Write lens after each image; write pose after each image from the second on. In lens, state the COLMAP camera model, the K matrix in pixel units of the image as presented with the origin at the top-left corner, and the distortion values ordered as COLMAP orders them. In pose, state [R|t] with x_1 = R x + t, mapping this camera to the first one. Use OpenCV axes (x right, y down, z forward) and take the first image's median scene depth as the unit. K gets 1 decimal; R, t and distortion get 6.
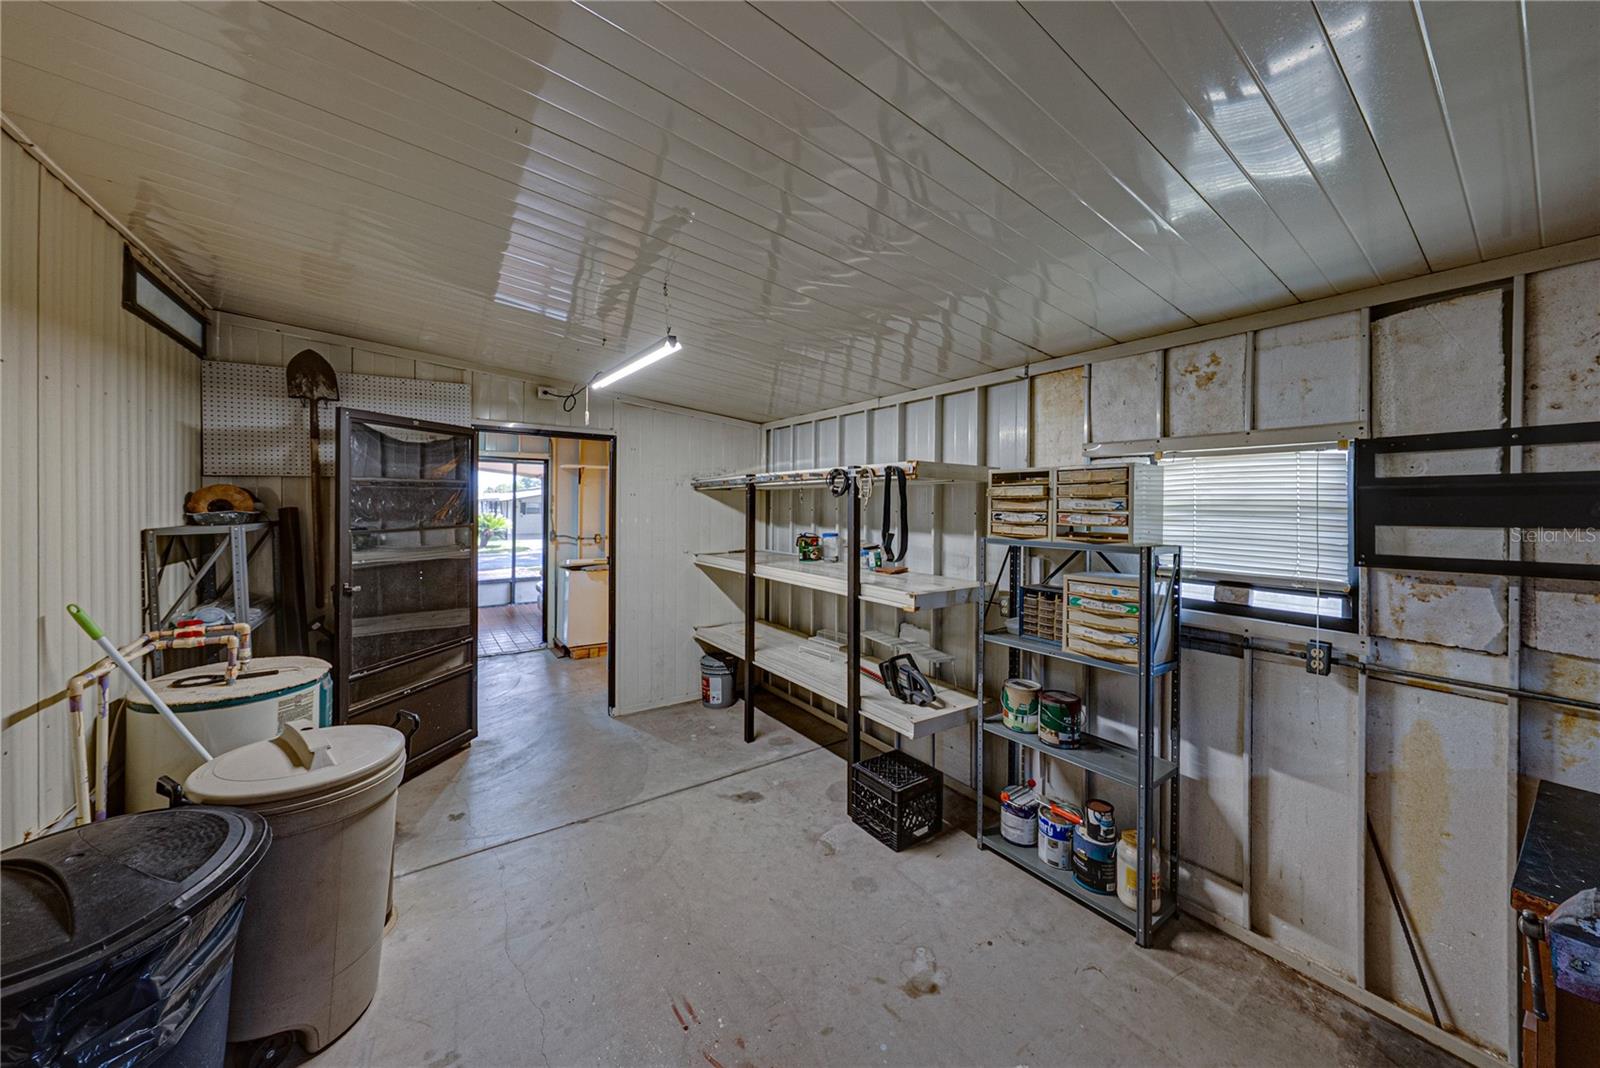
lens RADIAL K [[557.8, 0, 800.5], [0, 557.8, 510.5], [0, 0, 1]] dist [0.000017, 0.000076]
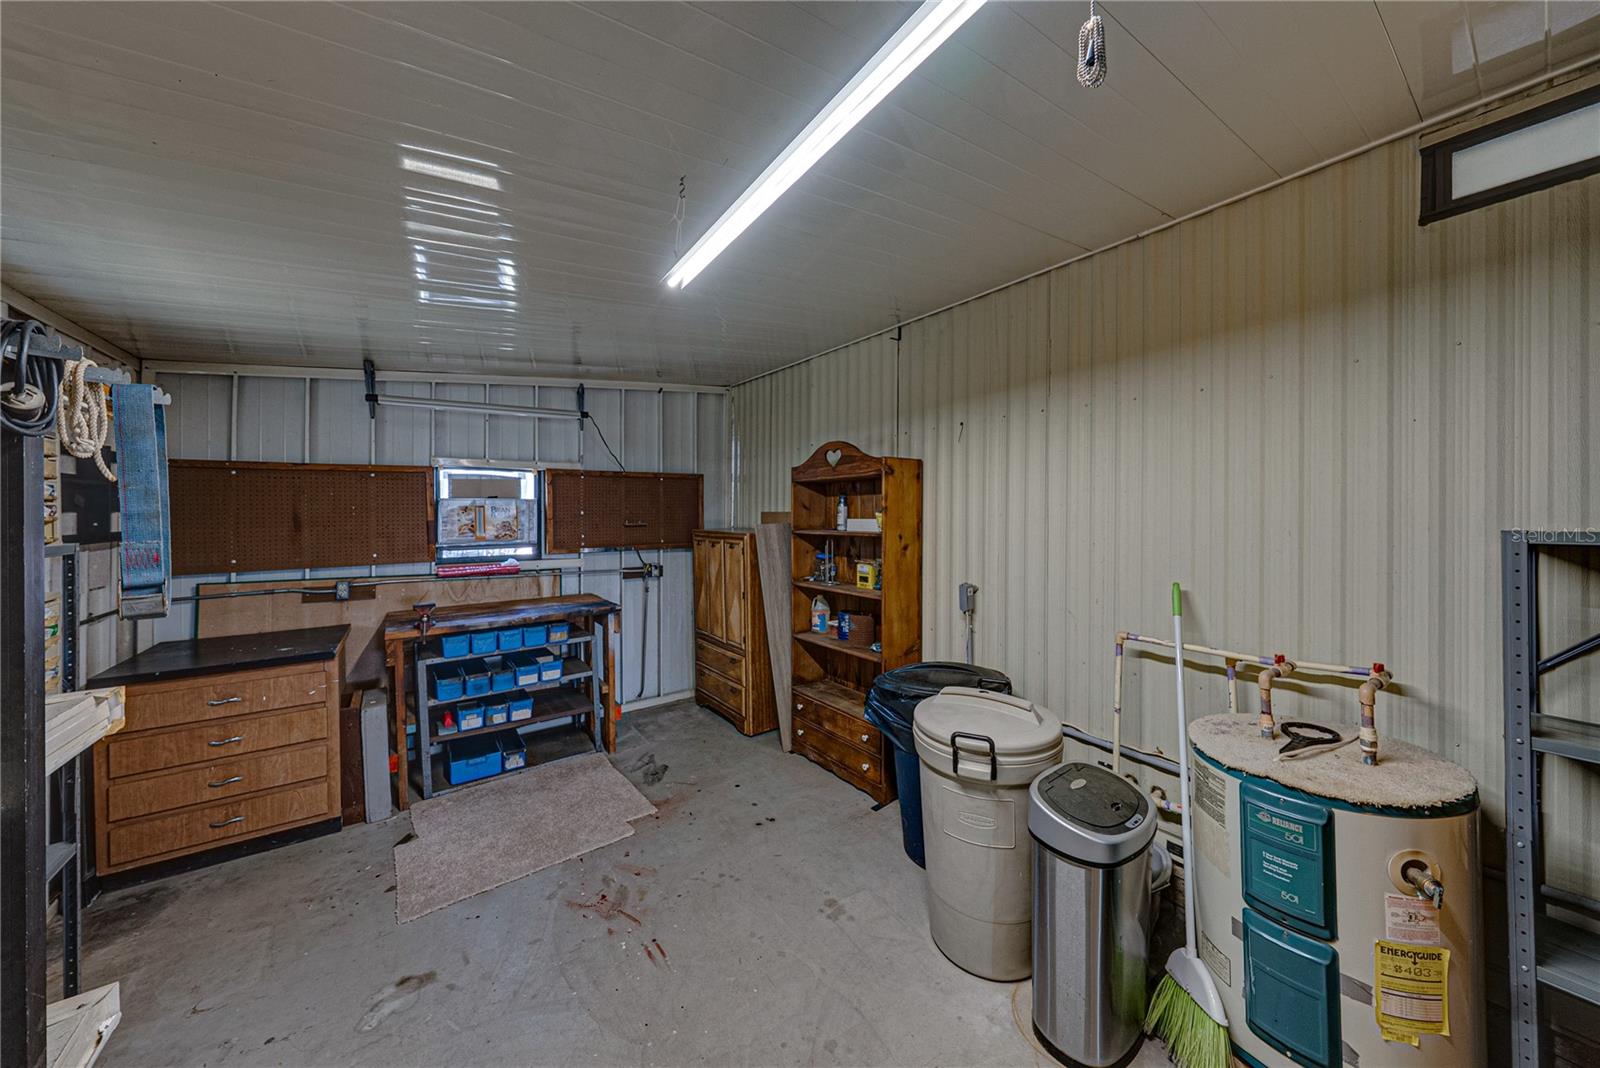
lens RADIAL K [[557.8, 0, 800.5], [0, 557.8, 510.5], [0, 0, 1]] dist [0.000017, 0.000076]
pose [[-0.999592, -0.009424, -0.026968, -0.314009], [-0.009548, 0.999945, 0.004452, 0.001511], [0.026925, 0.004708, -0.999626, 1.443904]]
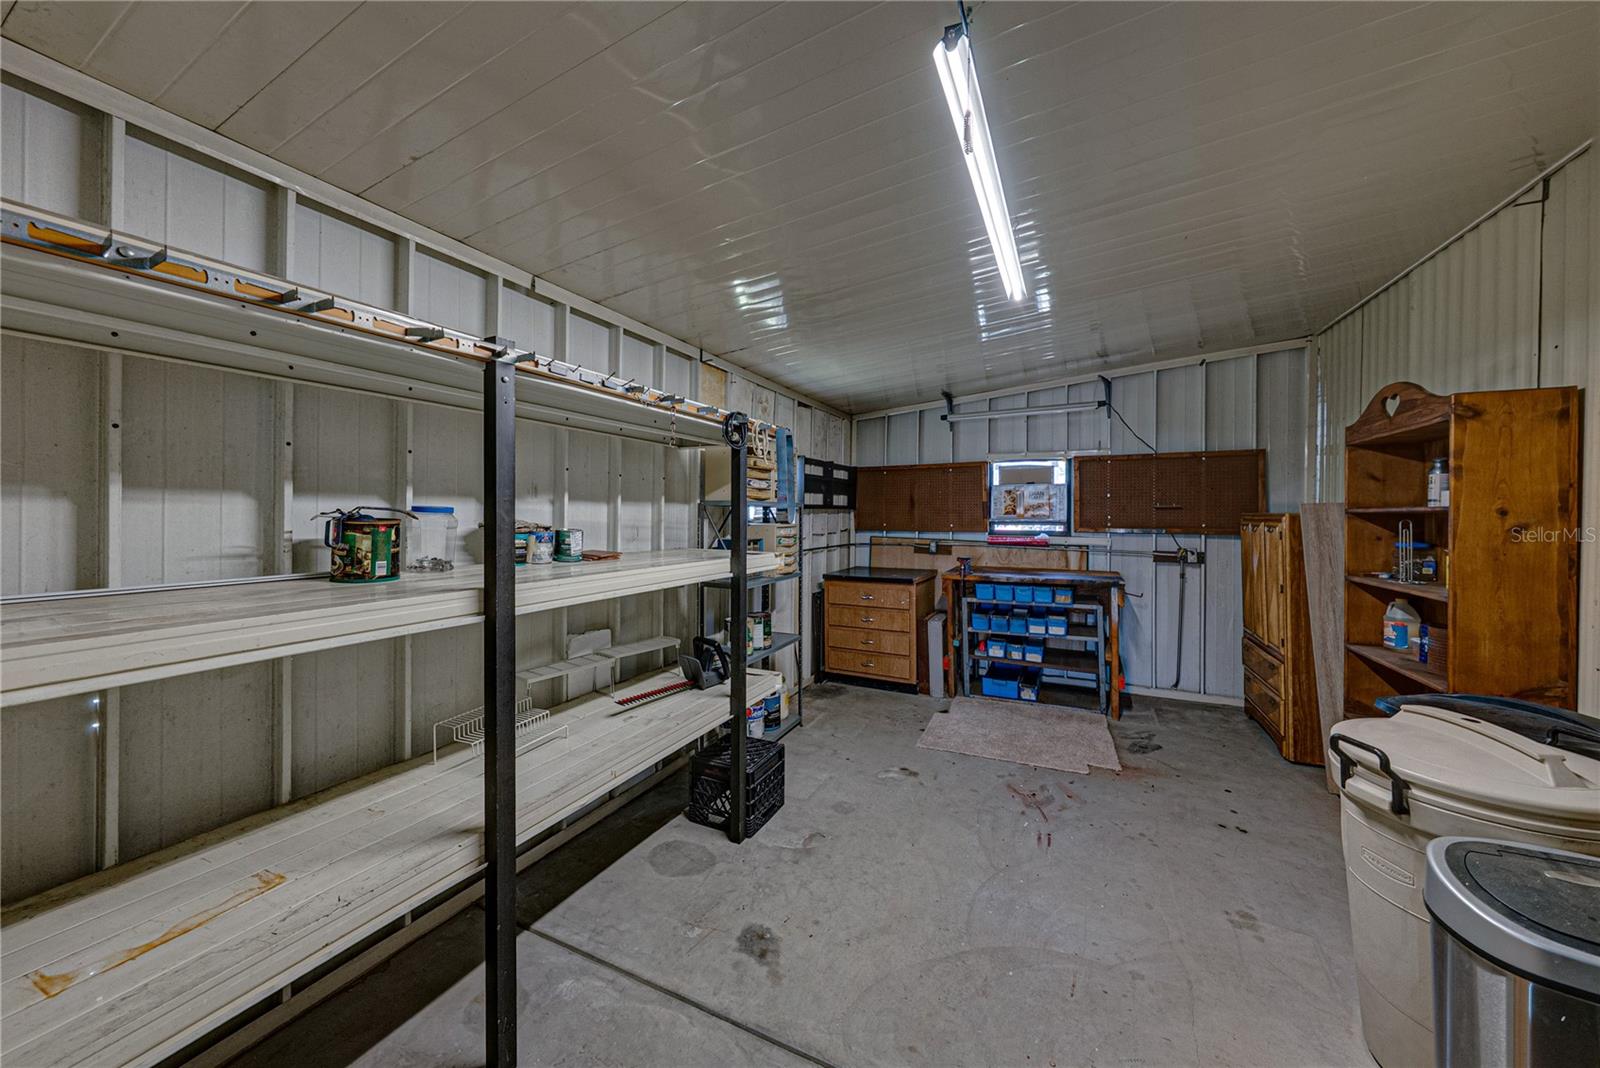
lens RADIAL K [[557.8, 0, 800.5], [0, 557.8, 510.5], [0, 0, 1]] dist [0.000017, 0.000076]
pose [[-0.489637, -0.011024, 0.871857, -0.746533], [-0.006596, 0.999938, 0.008939, 0.057064], [-0.871902, -0.001374, -0.489679, 1.487400]]
